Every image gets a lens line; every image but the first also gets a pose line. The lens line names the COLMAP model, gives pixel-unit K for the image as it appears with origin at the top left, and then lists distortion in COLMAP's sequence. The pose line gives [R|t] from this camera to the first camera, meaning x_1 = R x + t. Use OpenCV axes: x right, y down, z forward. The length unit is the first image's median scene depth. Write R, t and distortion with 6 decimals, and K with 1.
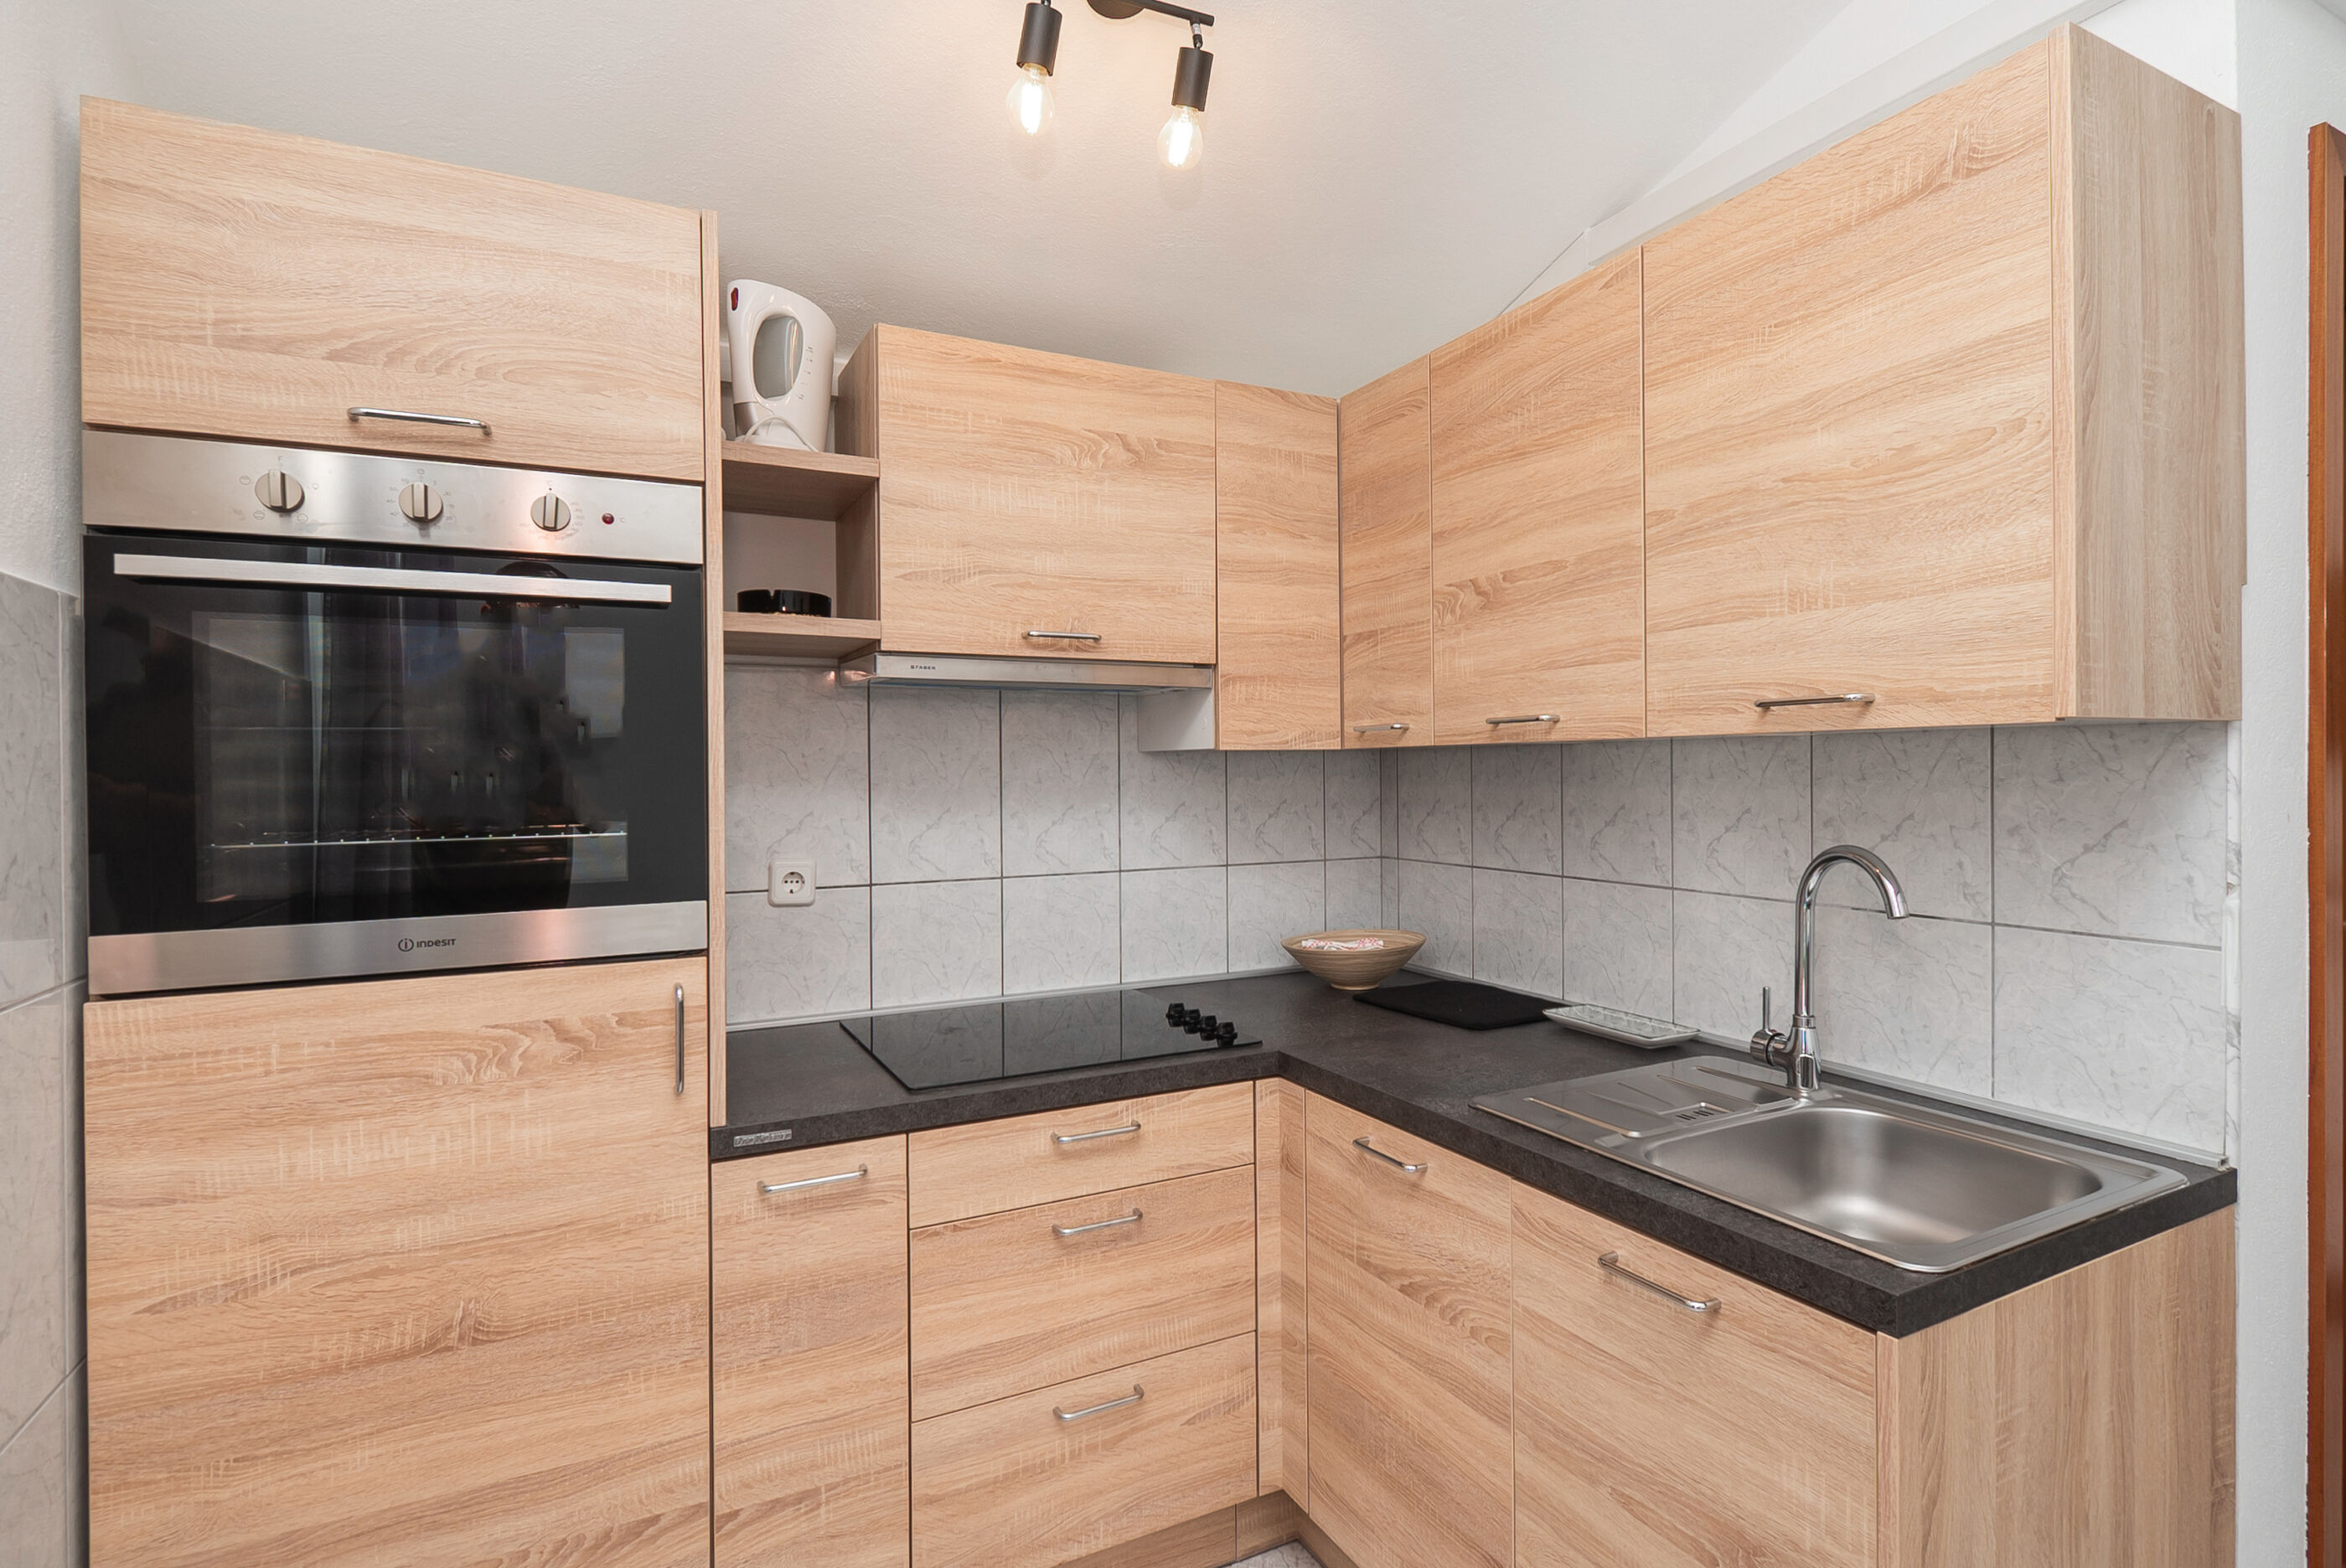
lens RADIAL K [[1187.8, 0, 1185.8], [0, 1187.8, 770.5], [0, 0, 1]] dist [0.005930, -0.010117]
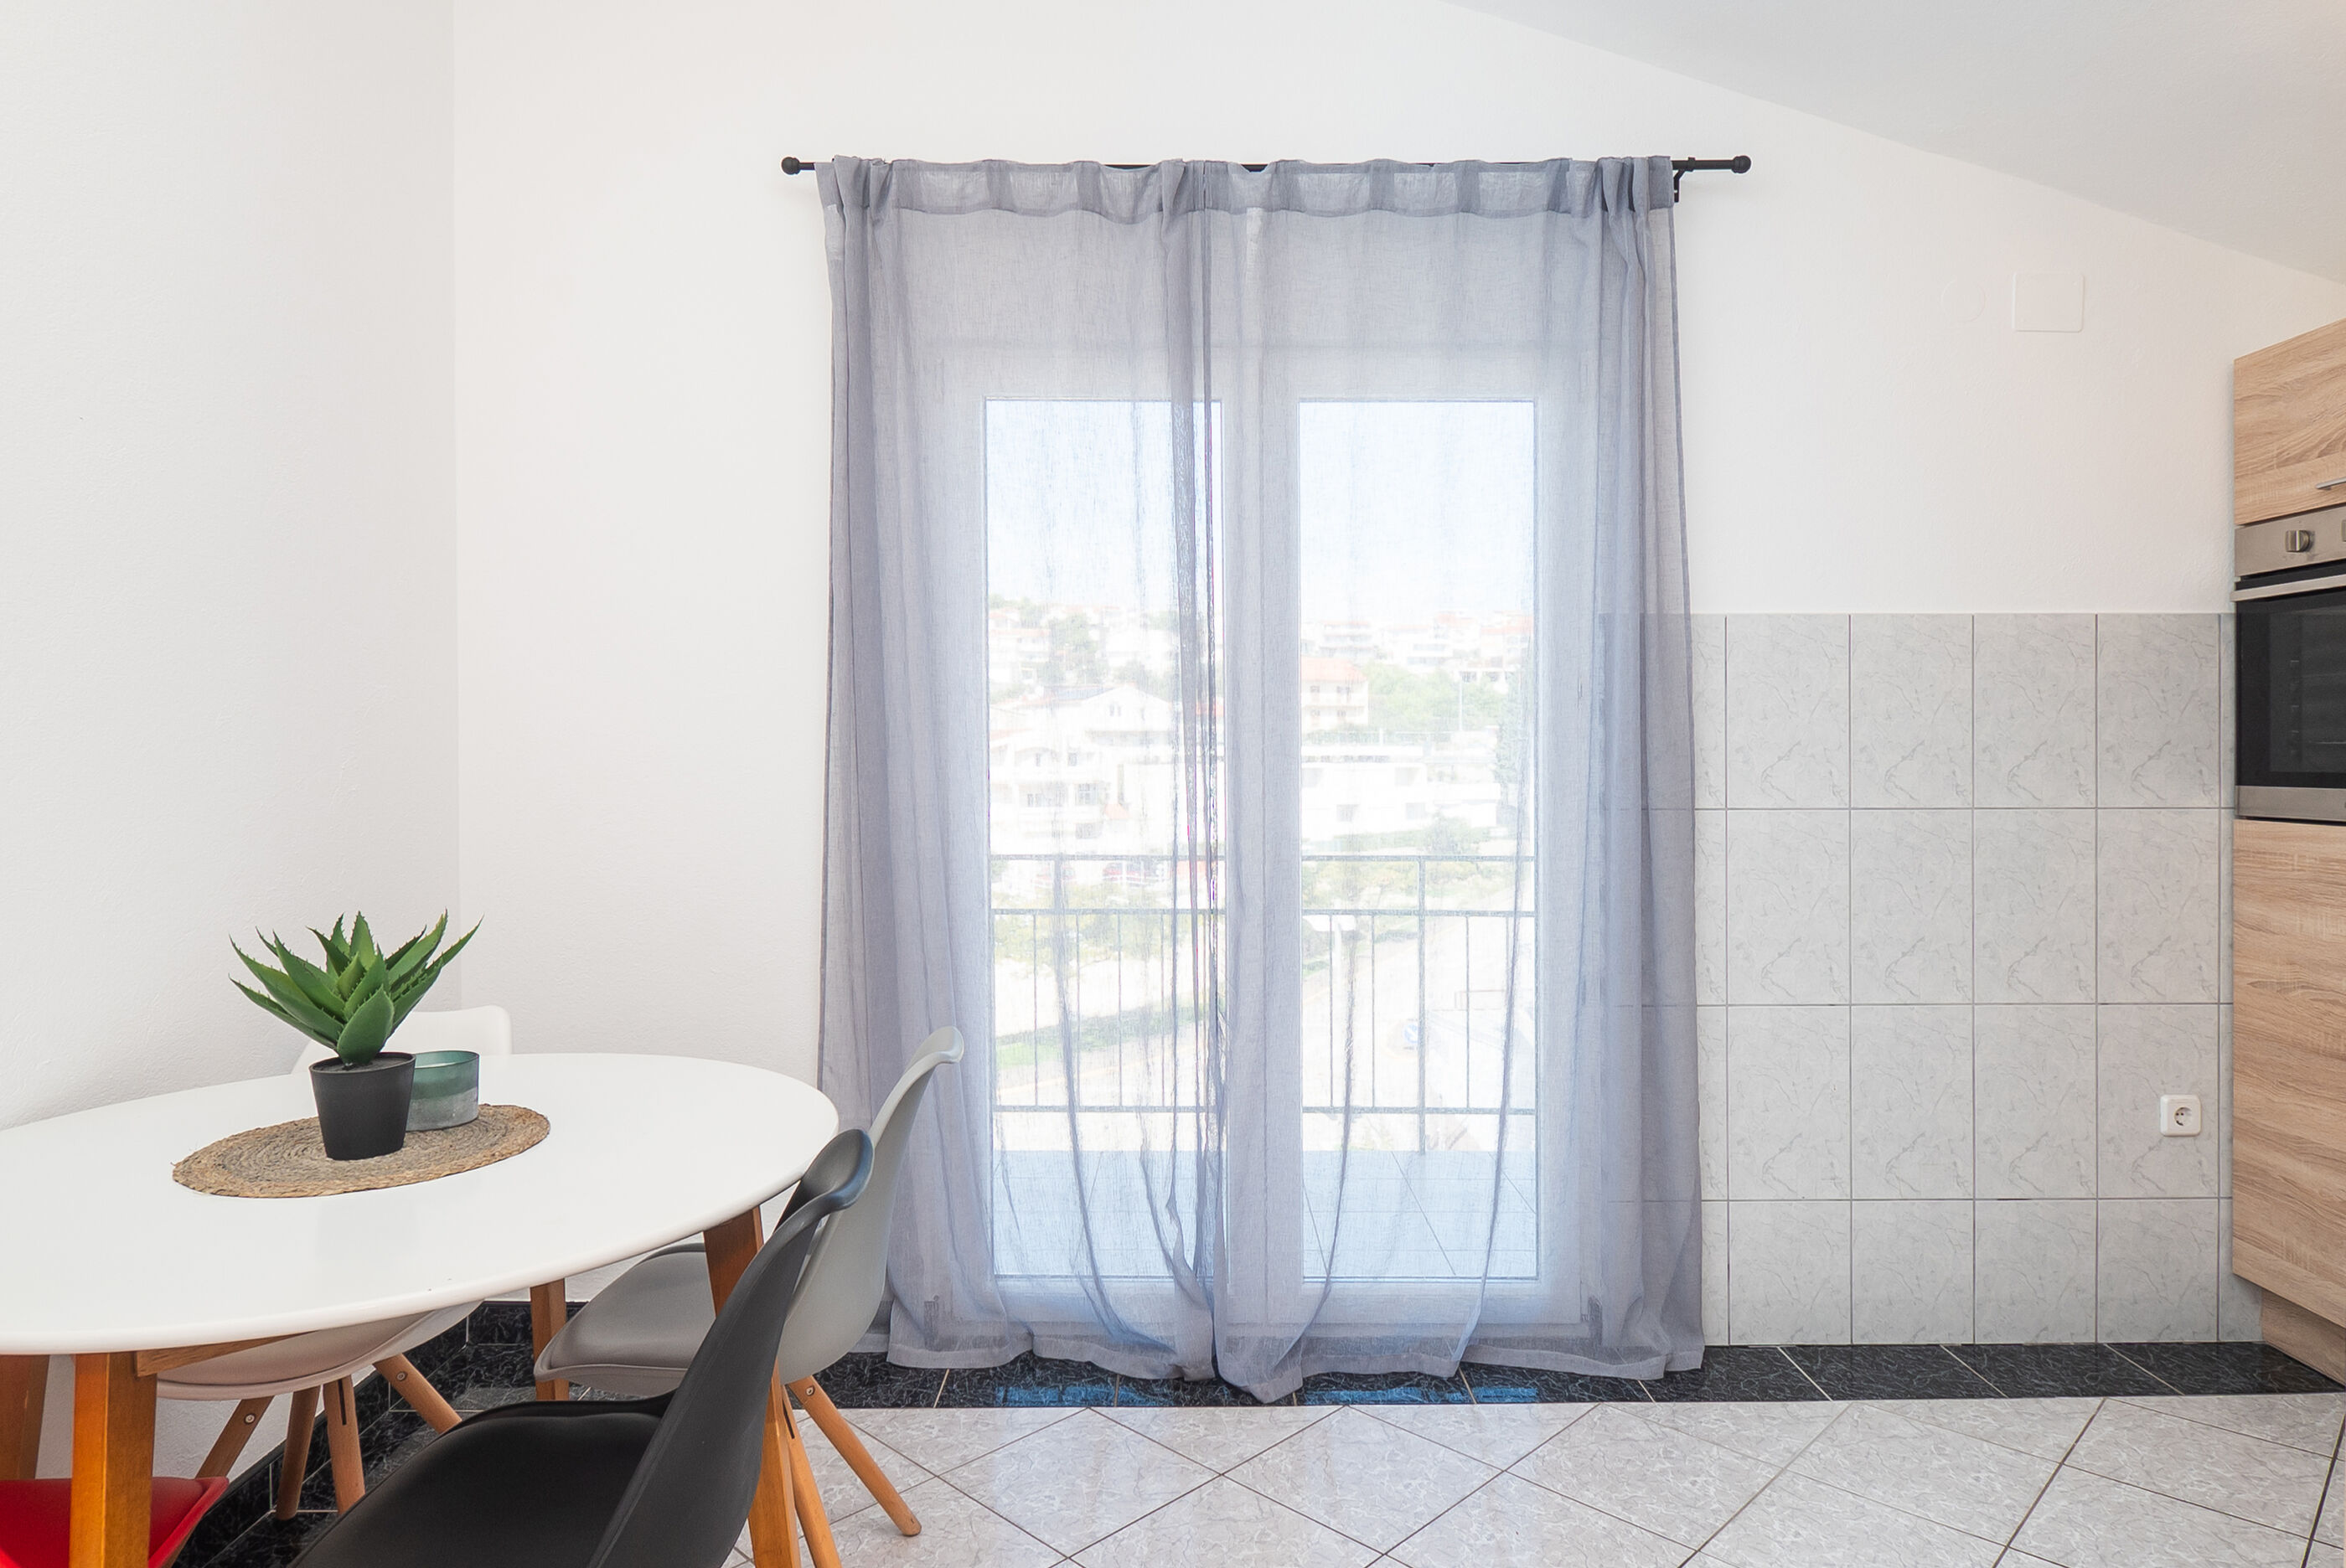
lens RADIAL K [[1366.6, 0, 1178.2], [0, 1366.6, 766.6], [0, 0, 1]] dist [-0.004615, -0.003388]
pose [[-0.468245, 0.019068, -0.883393, 1.618881], [-0.001071, 0.999754, 0.022147, 0.051361], [0.883598, 0.011316, -0.468110, 0.430152]]
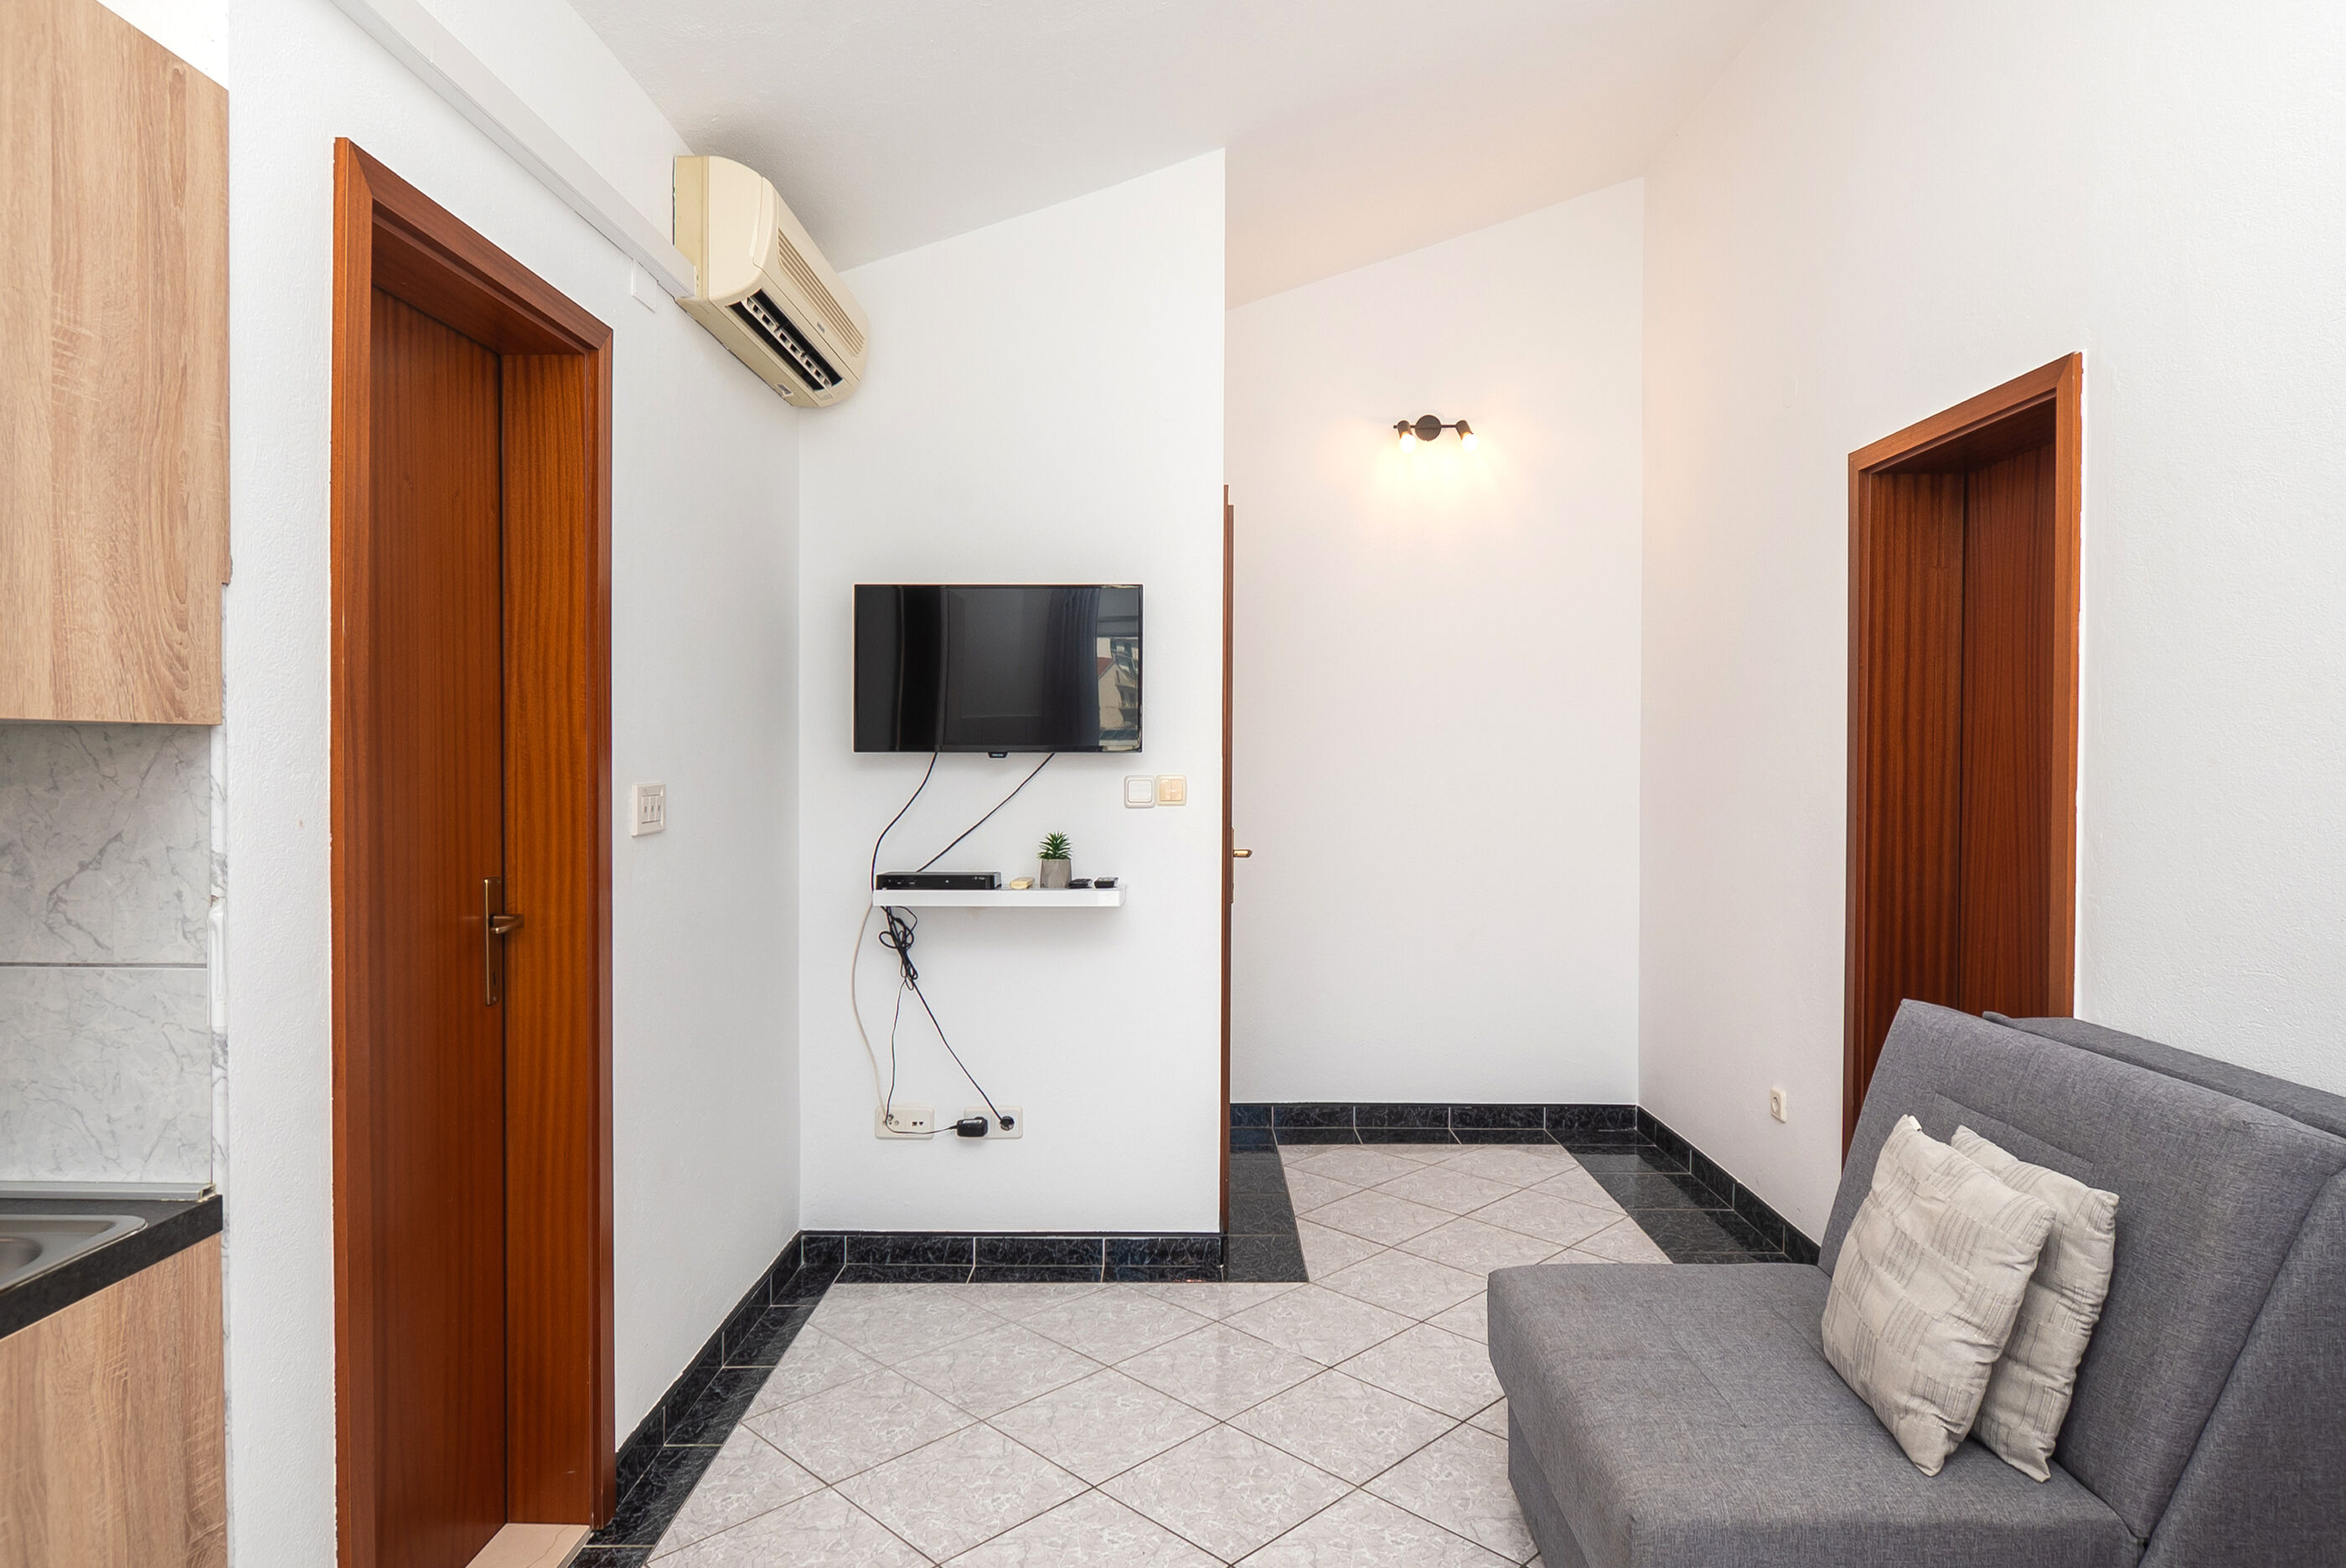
lens RADIAL K [[1366.6, 0, 1189.2], [0, 1366.6, 766.1], [0, 0, 1]] dist [-0.004615, -0.003388]
pose [[0.466293, 0.002258, 0.884628, 0.256461], [-0.000334, 0.999997, -0.002377, -0.005958], [-0.884630, 0.000813, 0.466292, -0.183432]]
